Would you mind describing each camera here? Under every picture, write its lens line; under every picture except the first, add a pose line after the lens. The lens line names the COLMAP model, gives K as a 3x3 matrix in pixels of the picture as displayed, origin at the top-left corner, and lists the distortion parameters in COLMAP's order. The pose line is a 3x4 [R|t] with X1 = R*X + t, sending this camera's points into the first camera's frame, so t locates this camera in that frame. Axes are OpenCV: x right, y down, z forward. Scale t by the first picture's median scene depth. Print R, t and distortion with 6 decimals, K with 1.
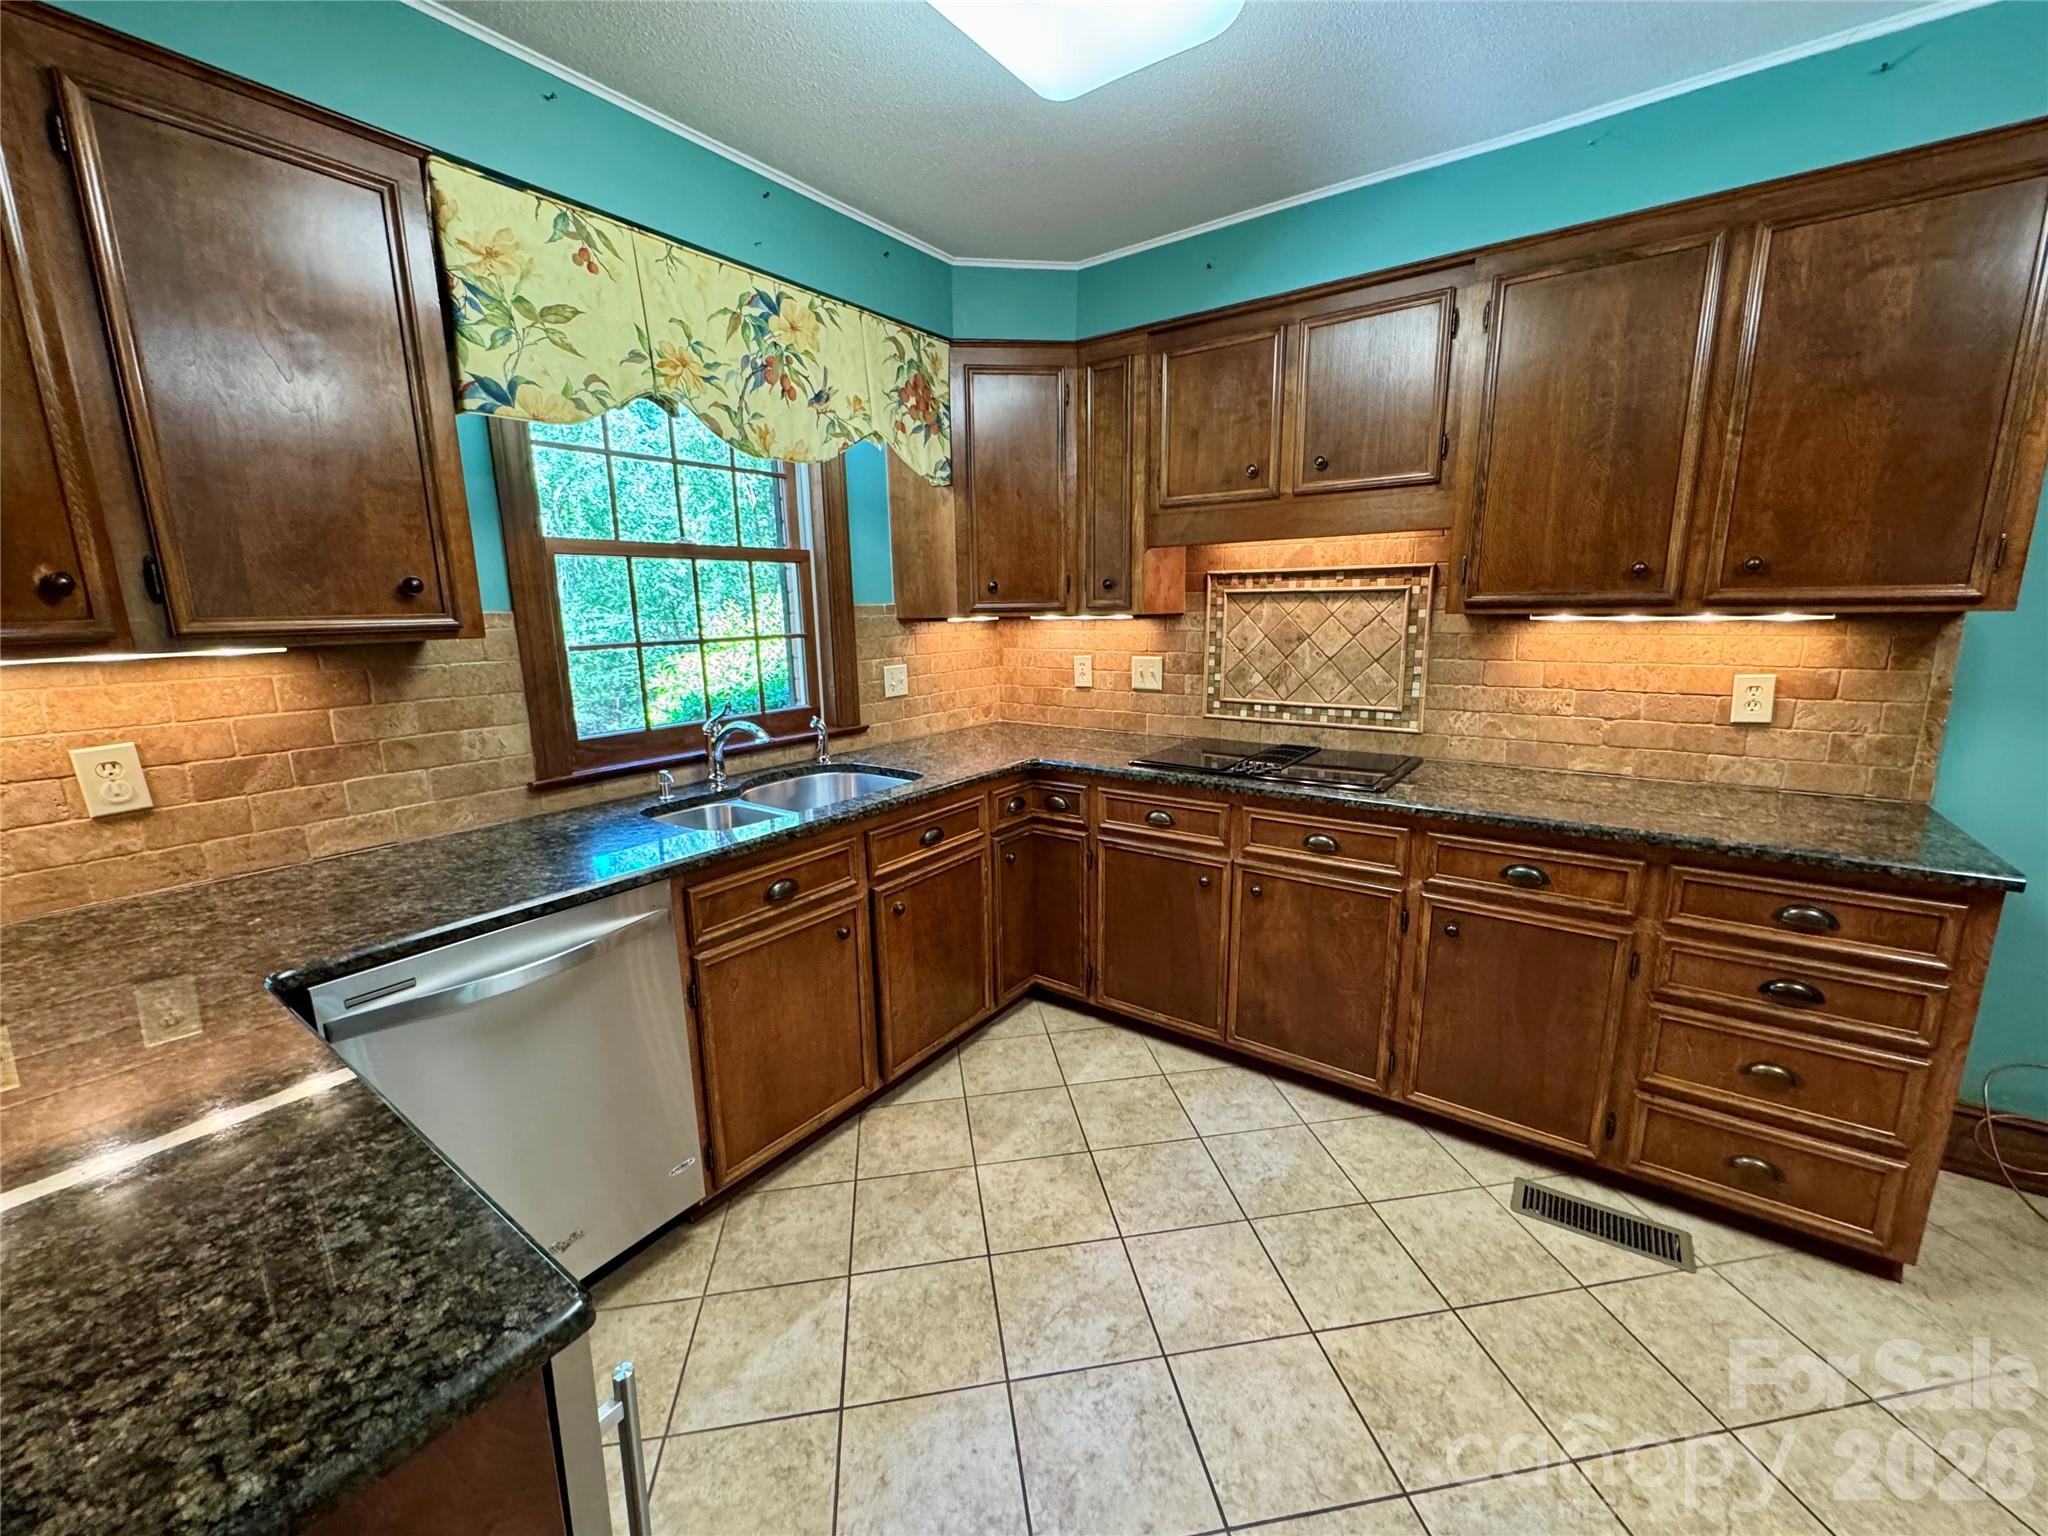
lens RADIAL K [[817.6, 0, 1021.0], [0, 817.6, 770.6], [0, 0, 1]] dist [-0.002810, 0.000135]
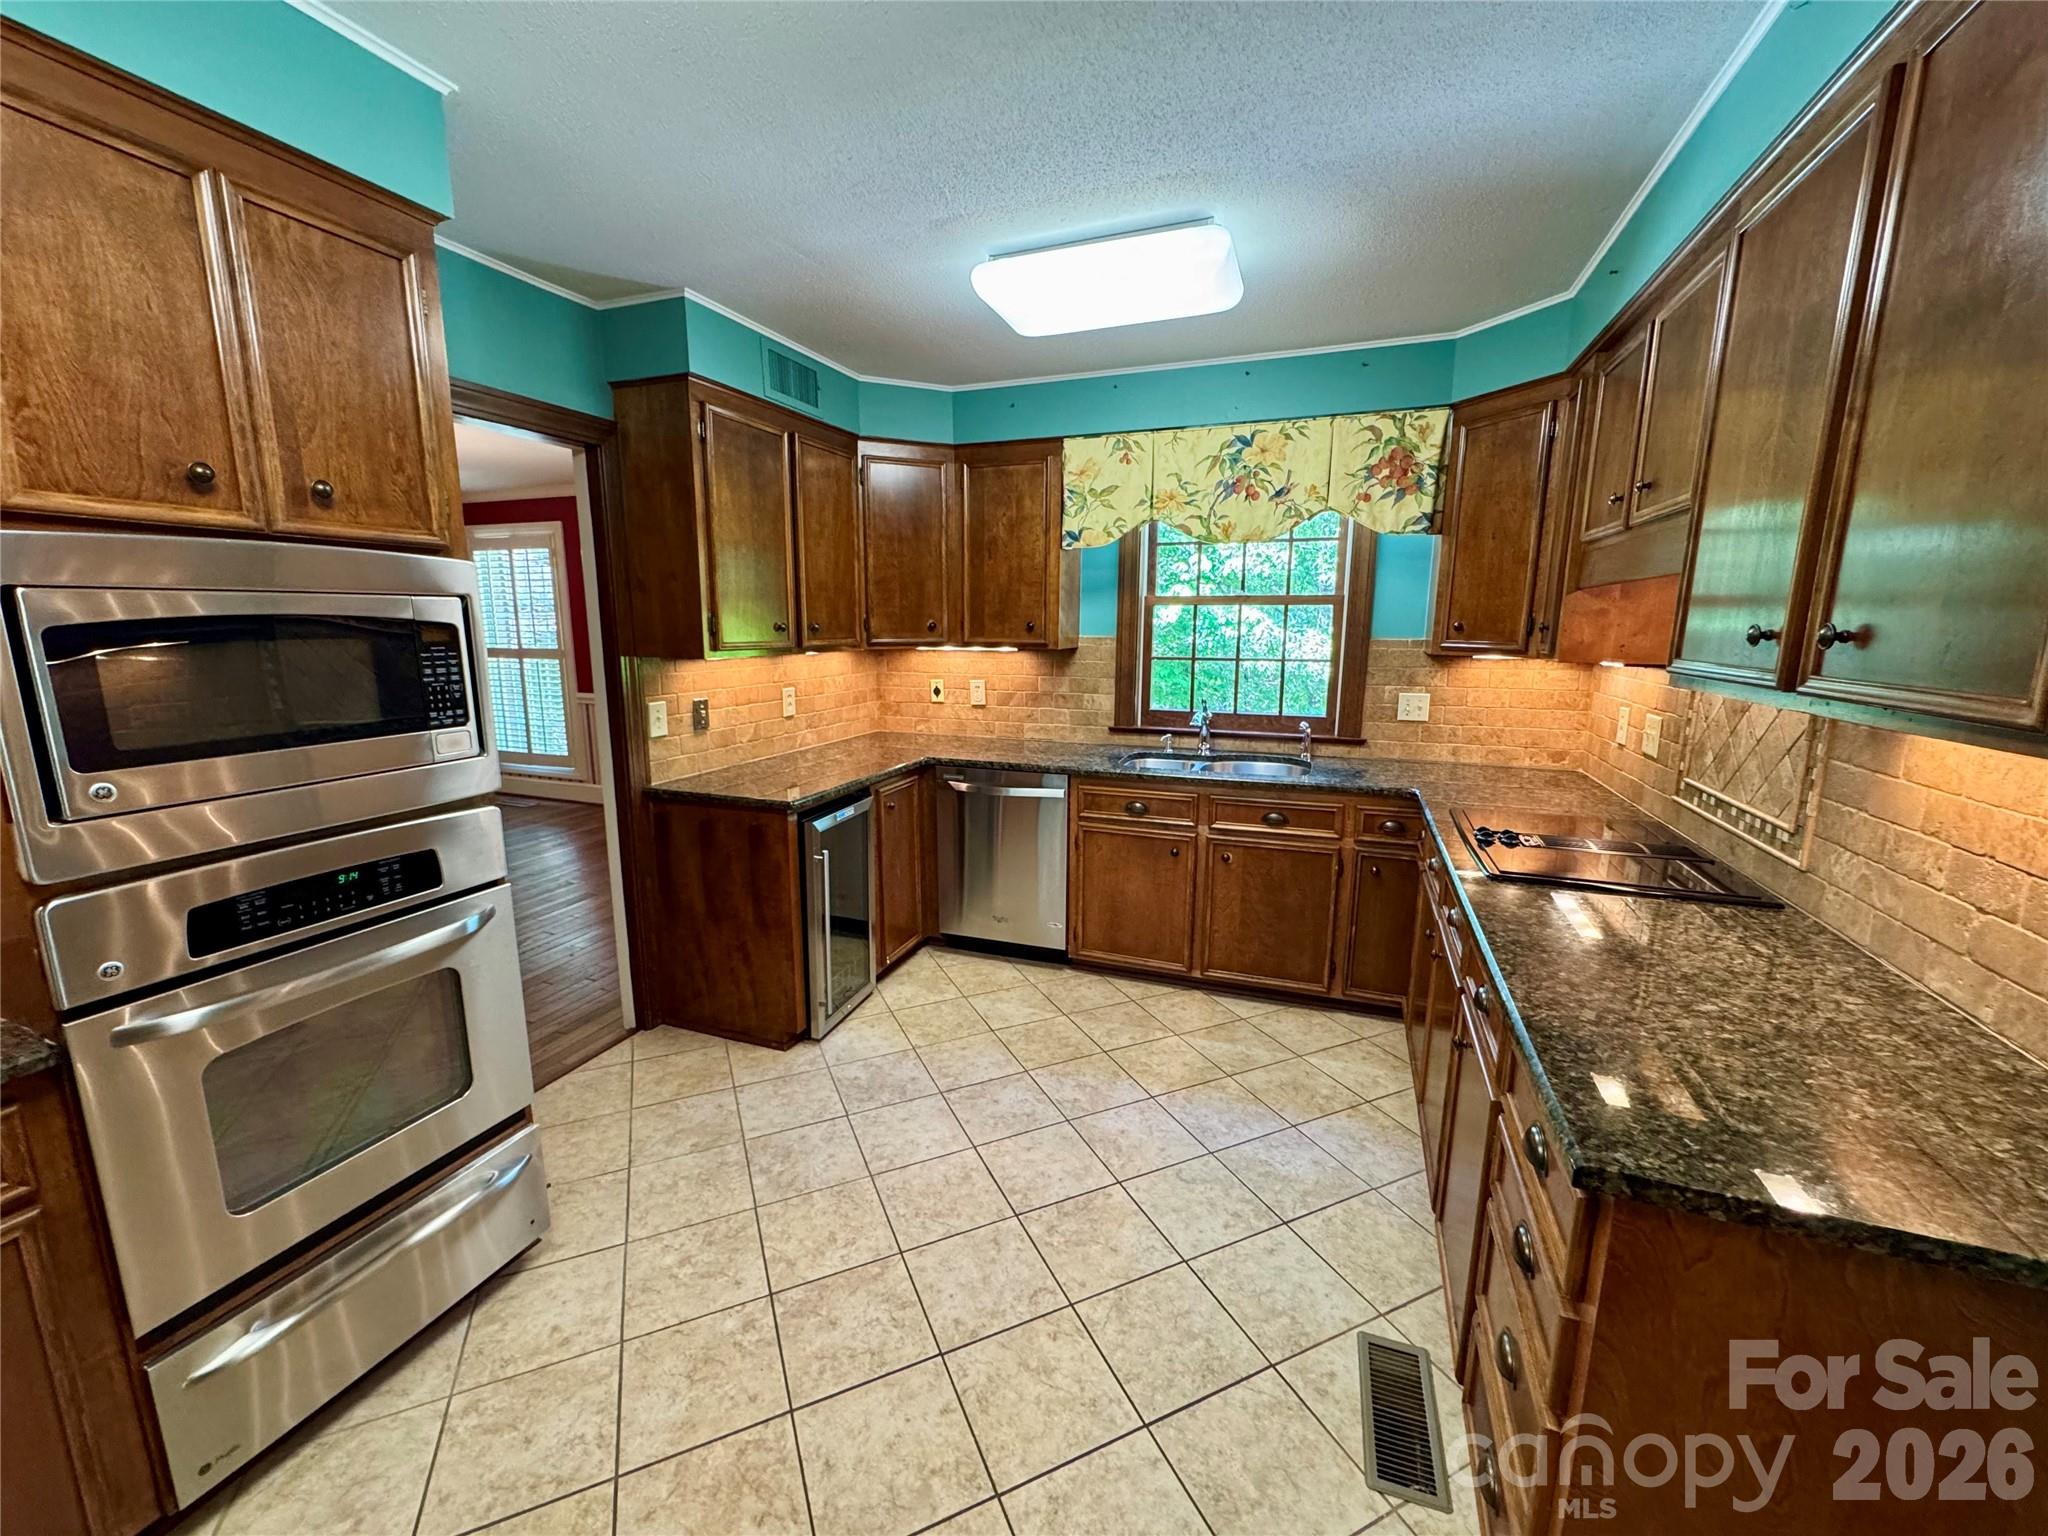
lens RADIAL K [[817.6, 0, 1021.0], [0, 817.6, 770.6], [0, 0, 1]] dist [-0.002810, 0.000135]
pose [[0.259213, 0.192288, -0.946485, 1.139401], [-0.201517, 0.969180, 0.141710, -0.109981], [0.944563, 0.153999, 0.289973, 0.261359]]
